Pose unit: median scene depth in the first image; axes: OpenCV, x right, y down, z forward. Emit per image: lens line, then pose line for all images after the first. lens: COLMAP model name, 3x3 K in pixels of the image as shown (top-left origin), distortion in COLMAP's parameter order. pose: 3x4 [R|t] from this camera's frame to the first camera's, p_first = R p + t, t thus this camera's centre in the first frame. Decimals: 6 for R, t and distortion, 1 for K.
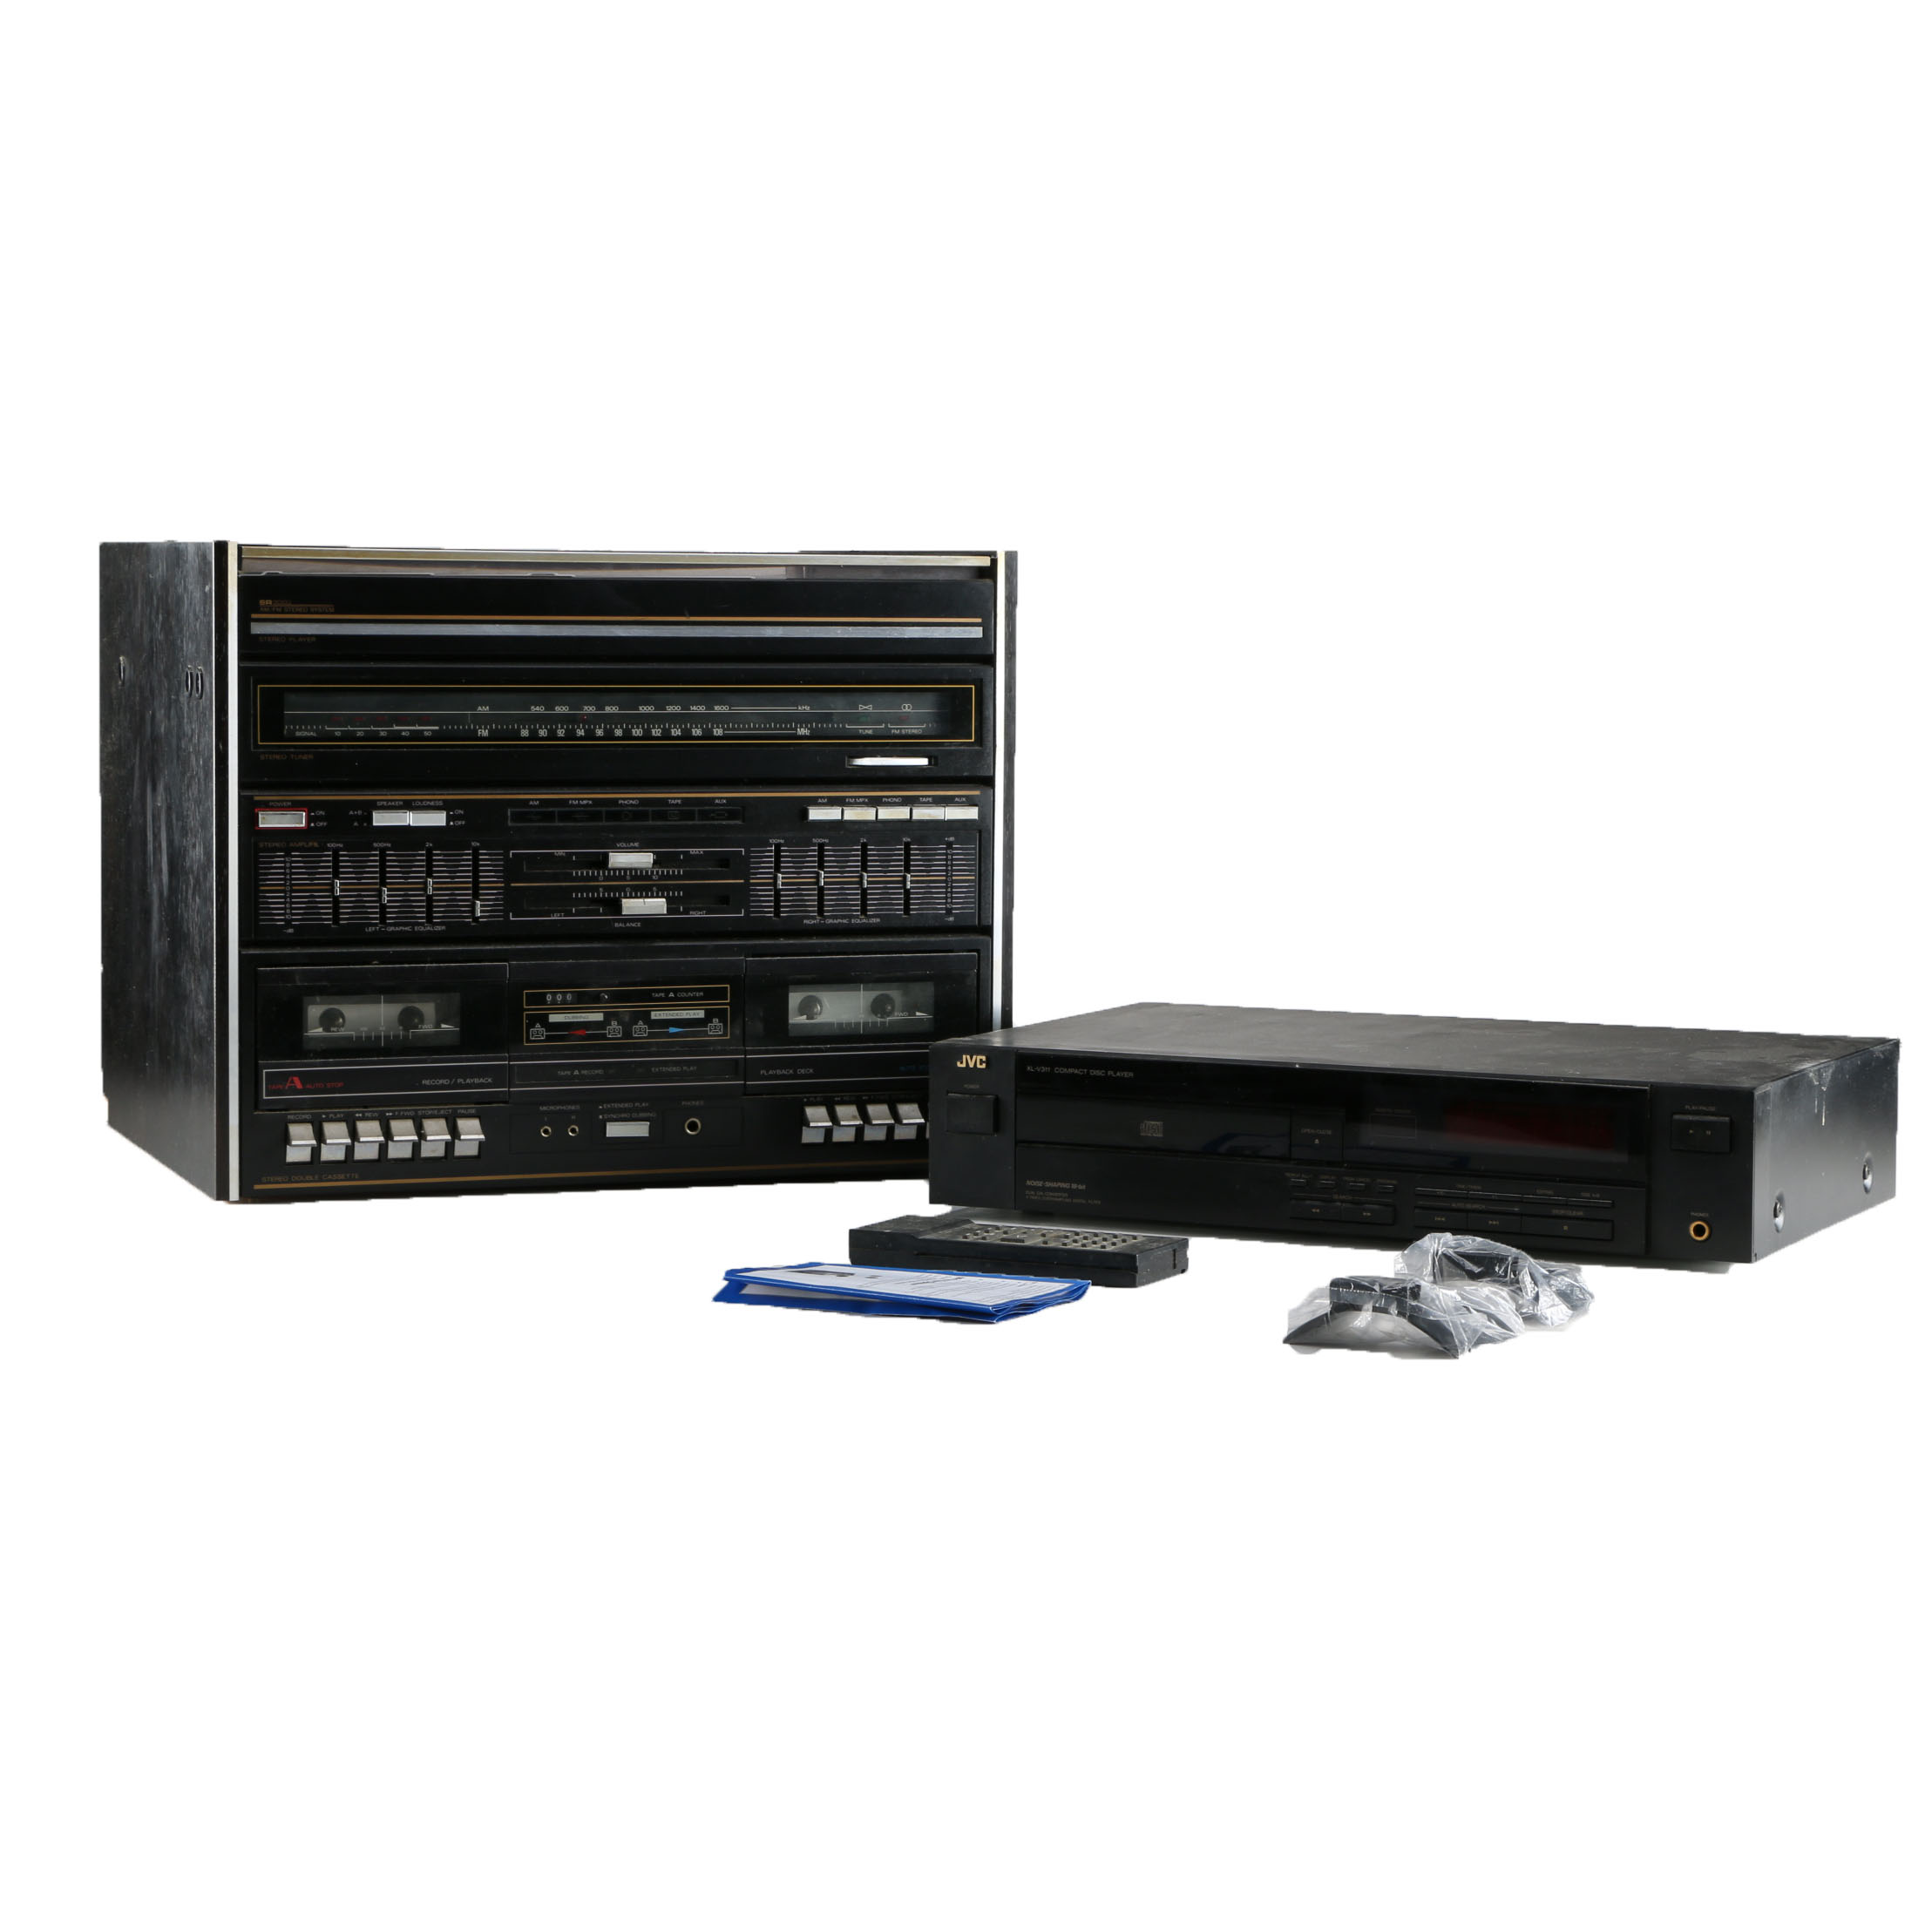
lens RADIAL K [[4660.3, 0, 975.6], [0, 4660.3, 966.1], [0, 0, 1]] dist [0.125413, 0.000000]
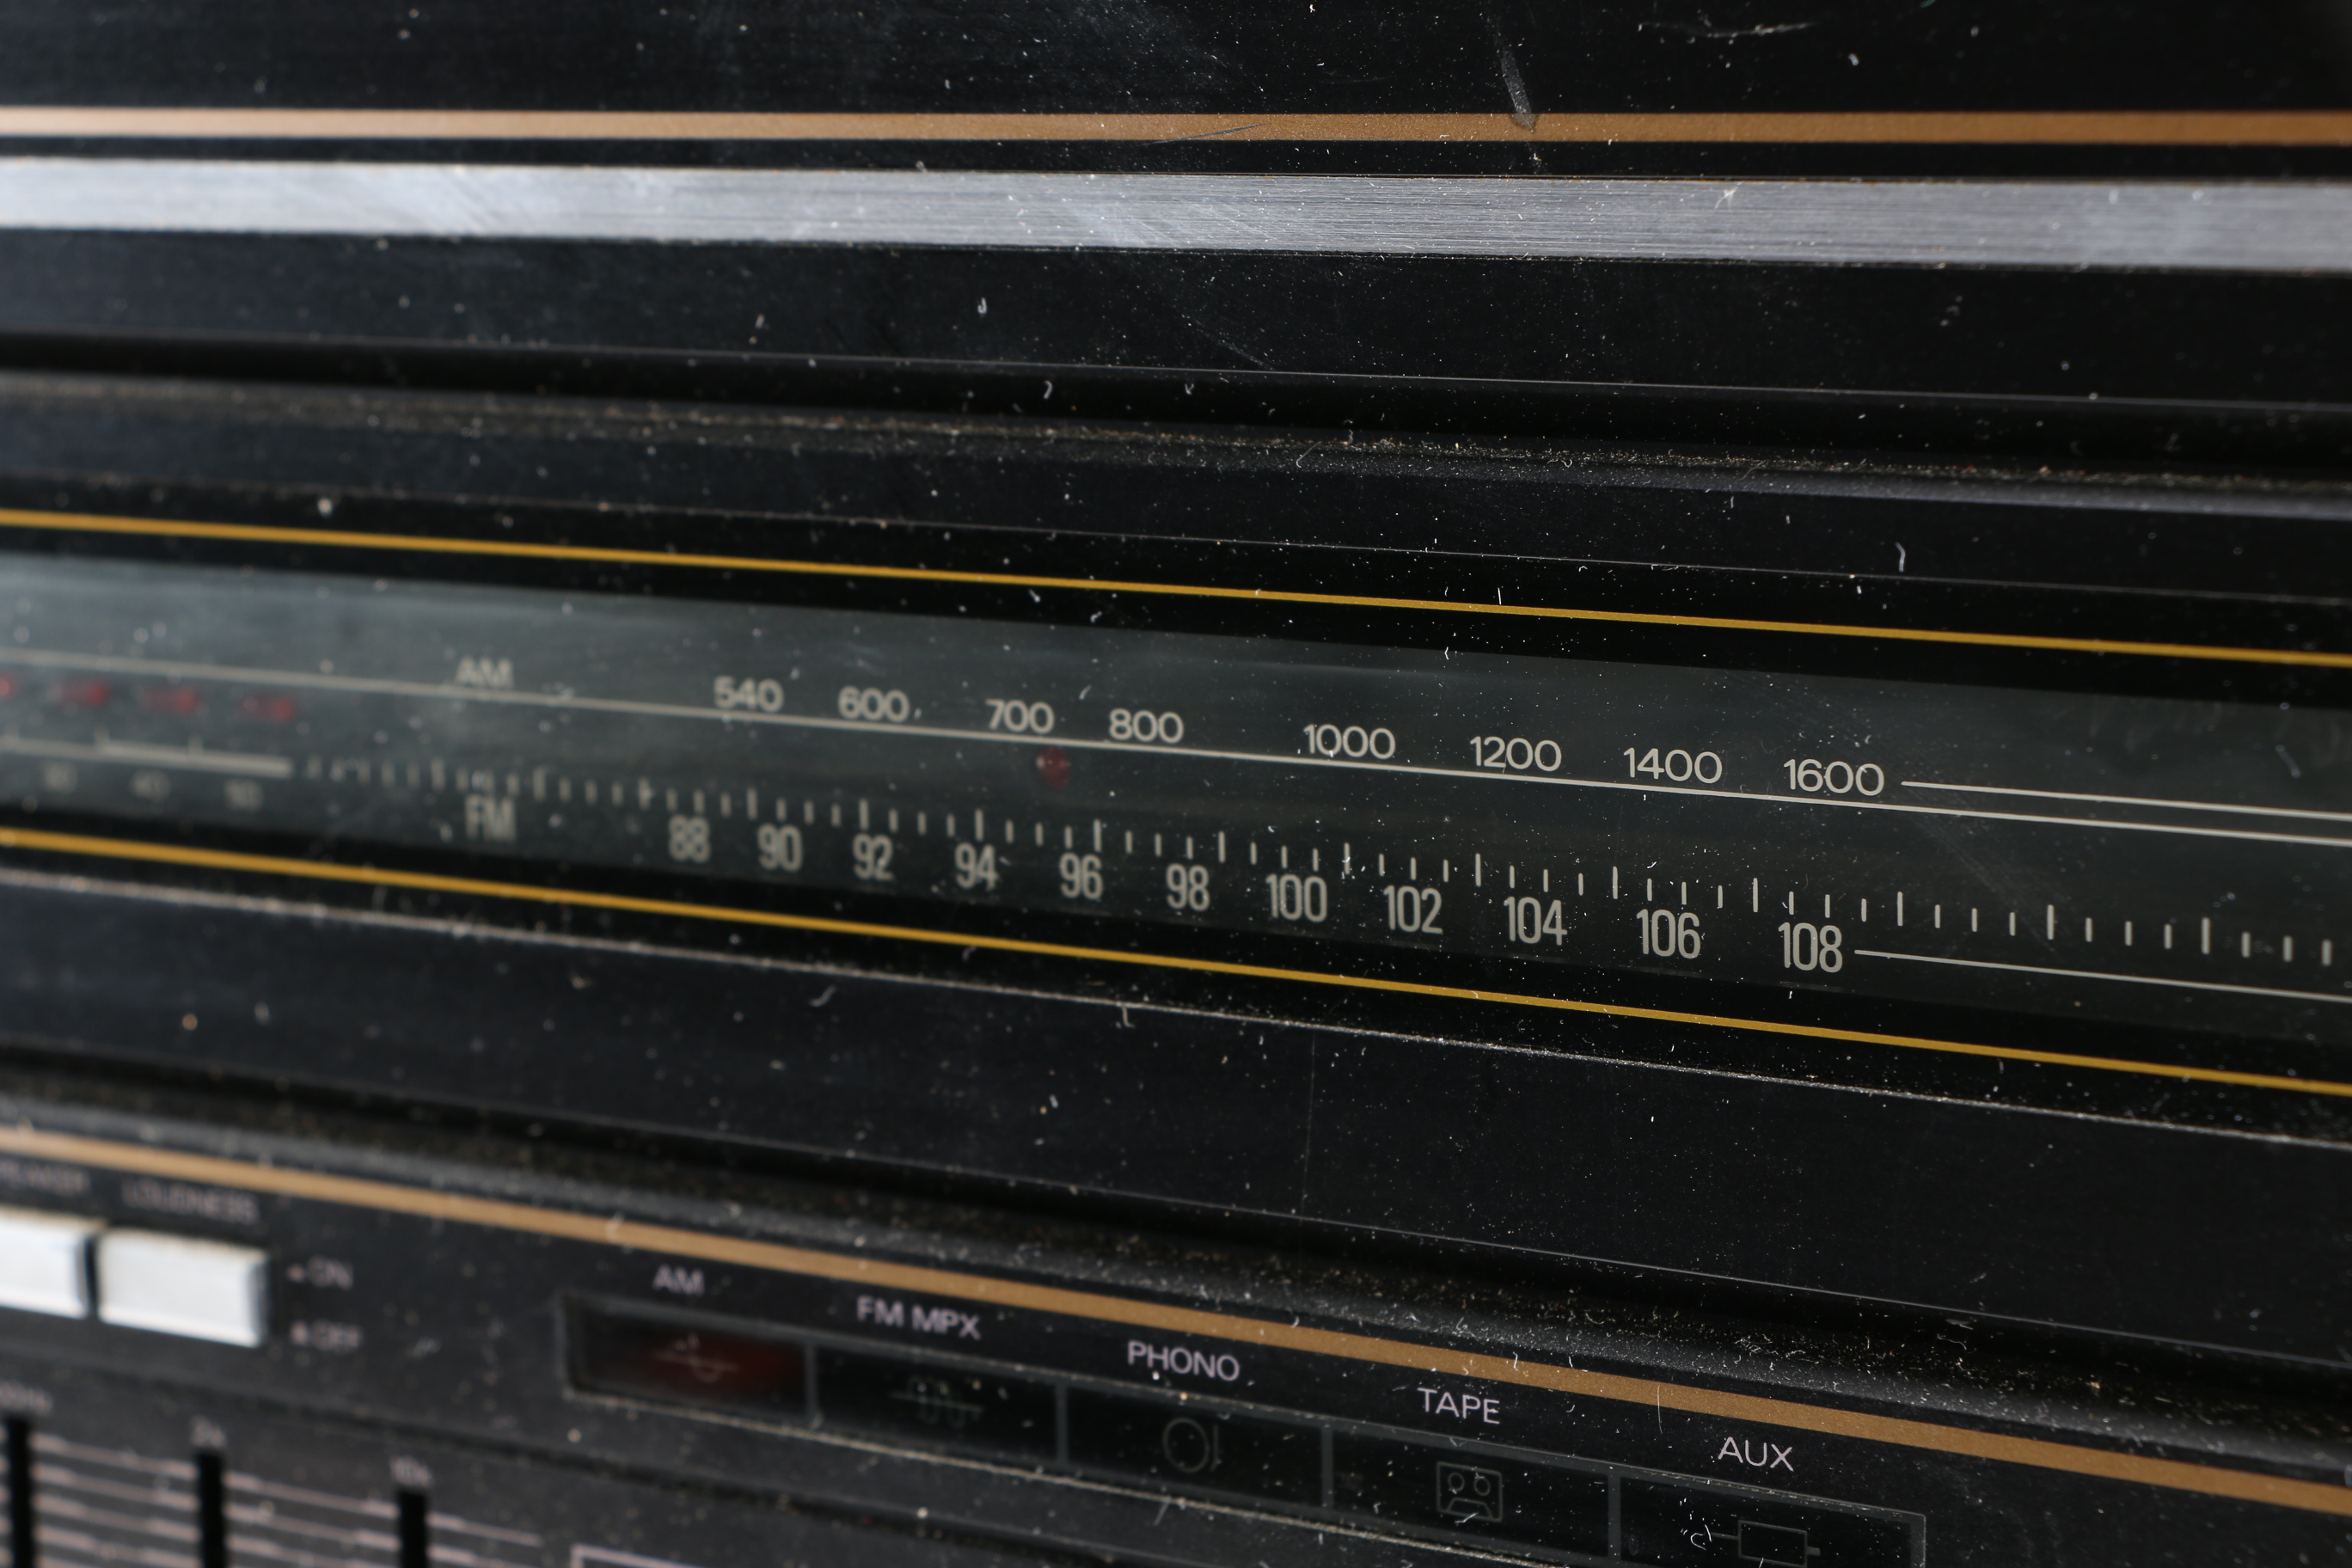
lens RADIAL K [[5300.6, 0, 1176.2], [0, 5300.6, 792.3], [0, 0, 1]] dist [0.128126, 0.000000]
pose [[0.585847, 0.112943, -0.802513, 0.059836], [-0.034123, 0.992801, 0.114814, -0.072701], [0.809703, -0.039880, 0.585484, 0.900491]]
